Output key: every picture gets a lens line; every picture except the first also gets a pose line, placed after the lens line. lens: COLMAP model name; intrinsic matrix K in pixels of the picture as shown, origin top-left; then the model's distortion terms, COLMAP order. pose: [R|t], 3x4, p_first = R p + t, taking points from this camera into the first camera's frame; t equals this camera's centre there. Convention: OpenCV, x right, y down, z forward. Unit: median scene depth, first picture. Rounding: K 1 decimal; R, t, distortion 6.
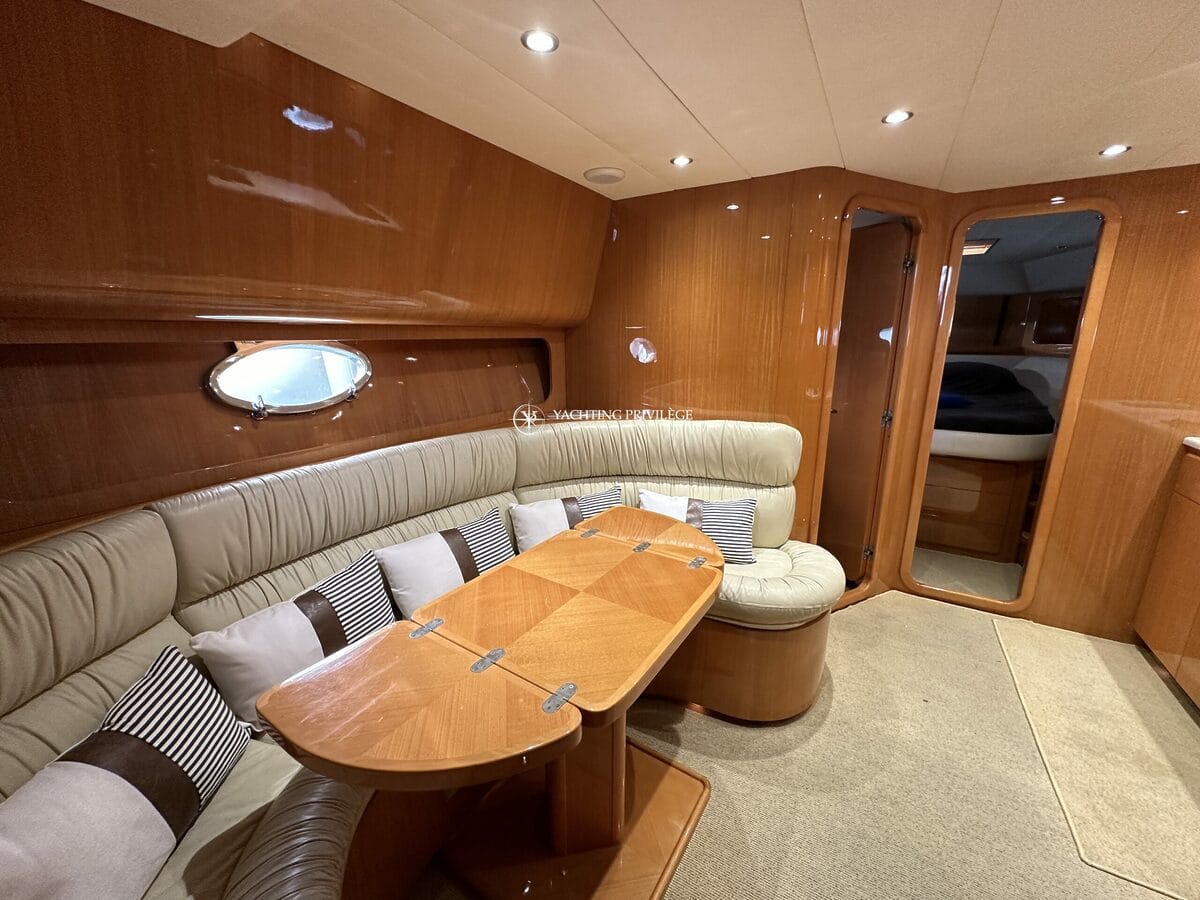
lens RADIAL K [[480.5, 0, 600.0], [0, 480.5, 450.0], [0, 0, 1]] dist [-0.000076, -0.000169]
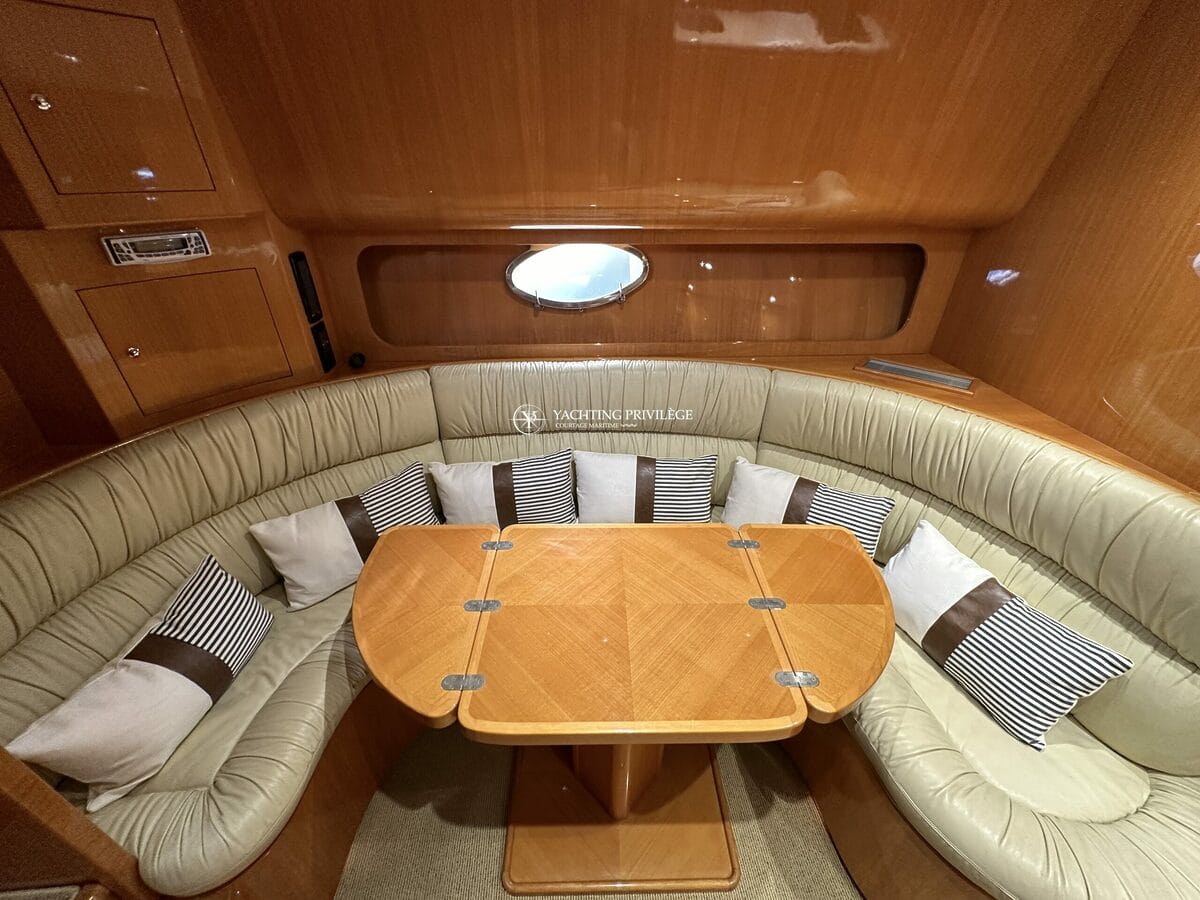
lens RADIAL K [[480.5, 0, 600.0], [0, 480.5, 450.0], [0, 0, 1]] dist [-0.000076, -0.000169]
pose [[0.568475, 0.426784, -0.703343, 0.308089], [-0.198183, 0.900784, 0.386409, -0.205969], [0.798474, -0.080274, 0.596654, 0.332380]]
